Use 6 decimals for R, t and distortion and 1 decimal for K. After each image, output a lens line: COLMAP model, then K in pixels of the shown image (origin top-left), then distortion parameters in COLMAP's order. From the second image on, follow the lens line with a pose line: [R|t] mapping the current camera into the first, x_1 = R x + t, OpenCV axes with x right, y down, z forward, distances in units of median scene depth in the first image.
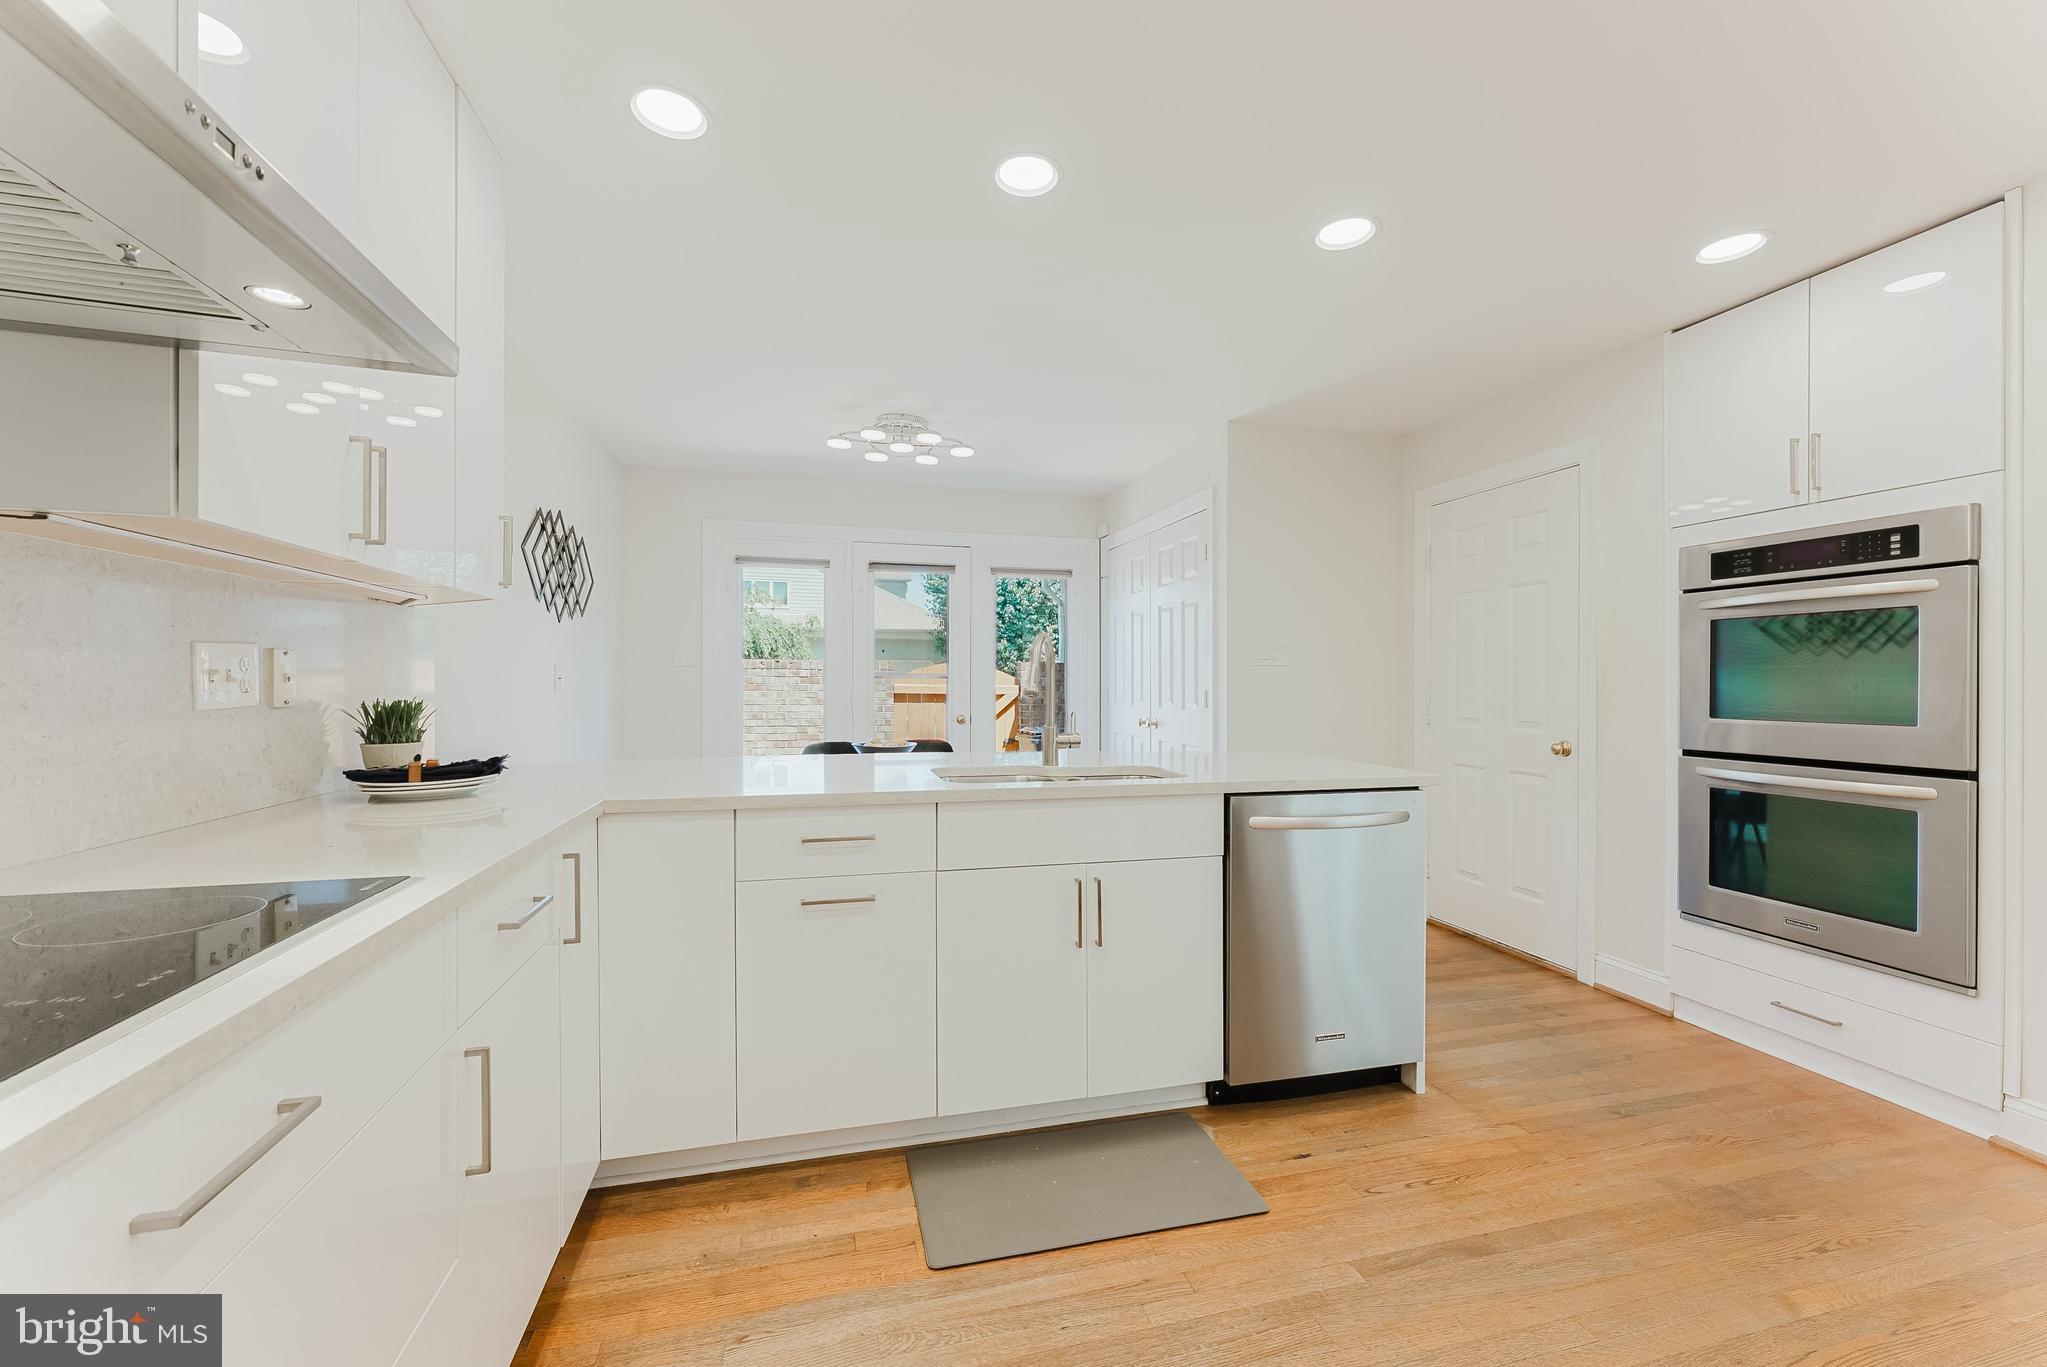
lens RADIAL K [[821.0, 0, 1034.5], [0, 821.0, 674.0], [0, 0, 1]] dist [-0.002024, 0.000581]
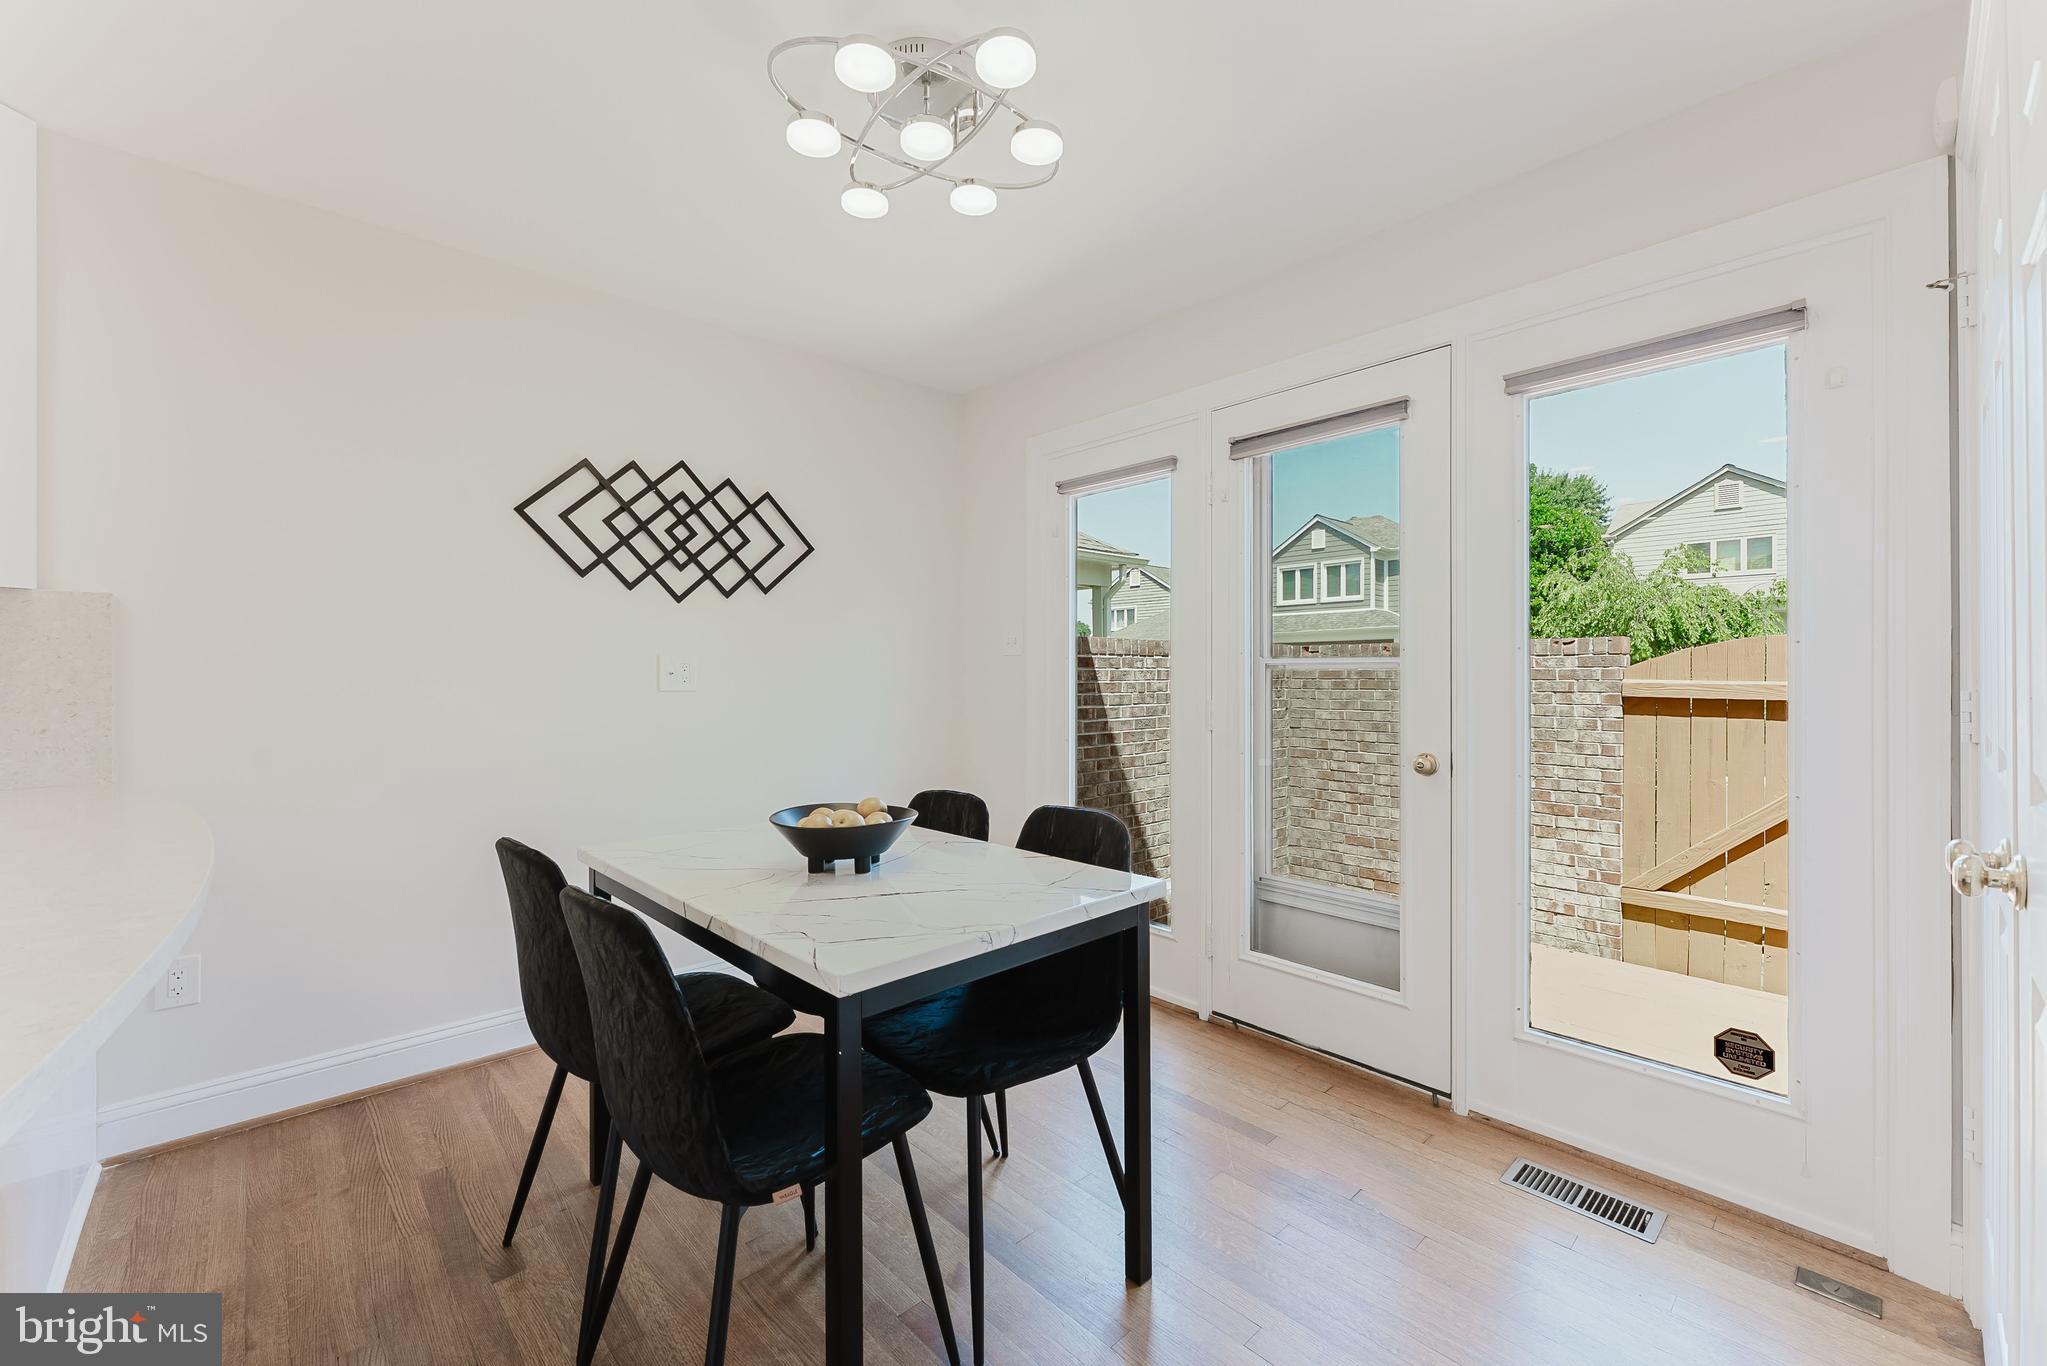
lens RADIAL K [[821.0, 0, 1021.1], [0, 821.0, 666.2], [0, 0, 1]] dist [-0.002024, 0.000581]
pose [[0.464430, -0.016985, -0.885447, 0.341088], [0.012590, 0.999842, -0.012576, 0.015608], [0.885520, -0.005308, 0.464571, 1.169578]]
